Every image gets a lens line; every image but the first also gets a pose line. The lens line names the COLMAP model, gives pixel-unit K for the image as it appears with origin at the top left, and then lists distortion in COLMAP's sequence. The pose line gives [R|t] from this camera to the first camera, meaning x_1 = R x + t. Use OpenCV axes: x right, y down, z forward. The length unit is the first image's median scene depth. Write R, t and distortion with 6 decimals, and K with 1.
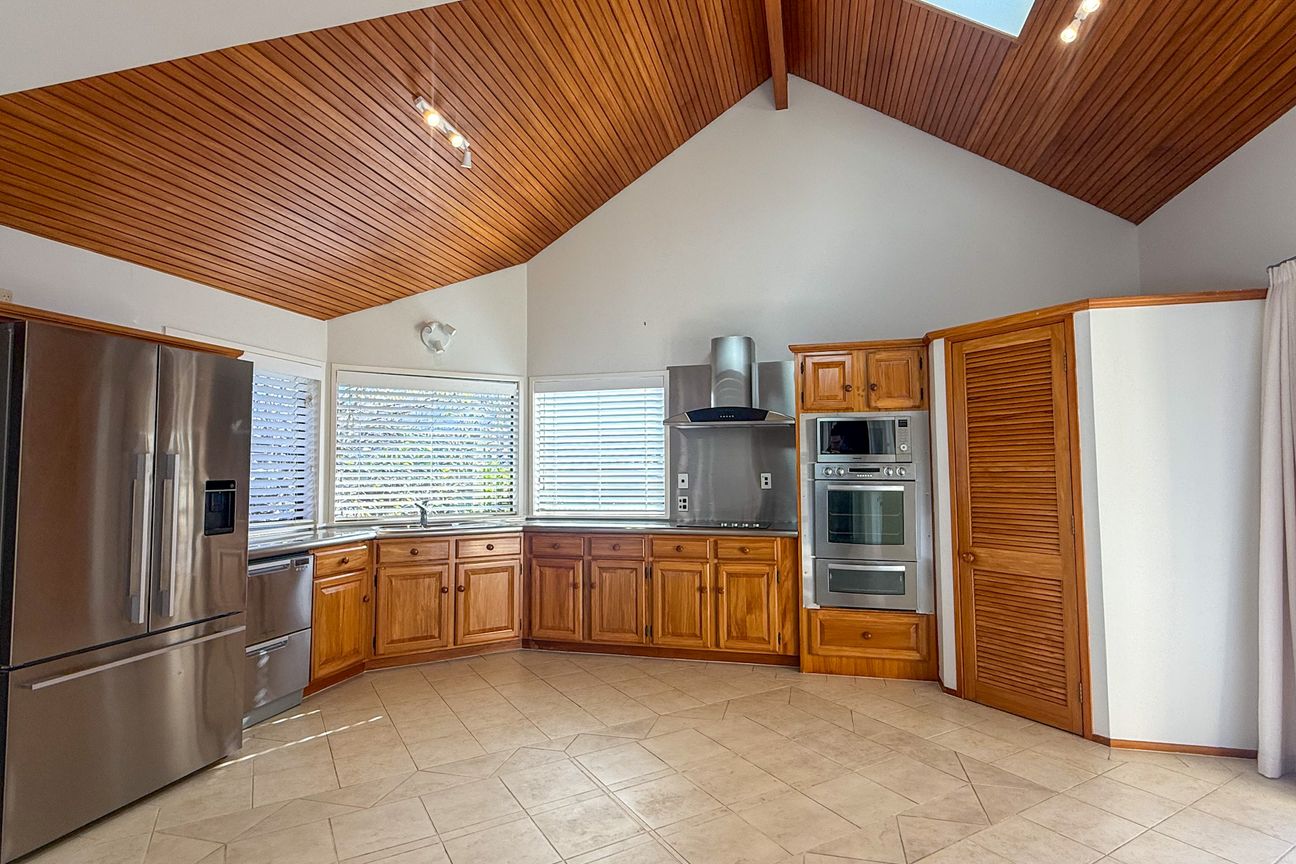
lens RADIAL K [[657.7, 0, 652.6], [0, 657.7, 432.0], [0, 0, 1]] dist [-0.001721, 0.000527]
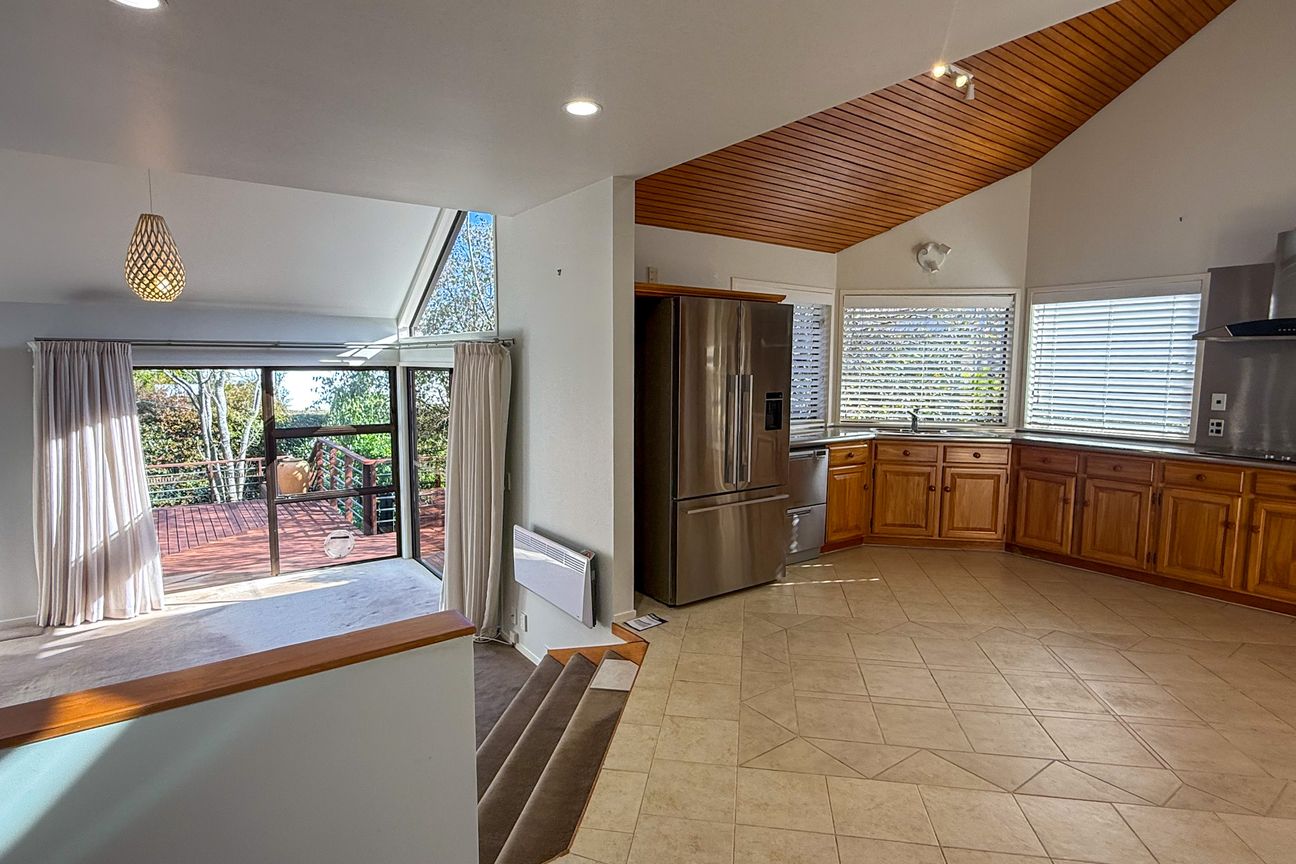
lens RADIAL K [[657.7, 0, 652.6], [0, 657.7, 432.0], [0, 0, 1]] dist [-0.001721, 0.000527]
pose [[0.763219, 0.074931, -0.641781, 0.038376], [0.026423, 0.988803, 0.146870, -0.036896], [0.645600, -0.129052, 0.752693, -0.159035]]
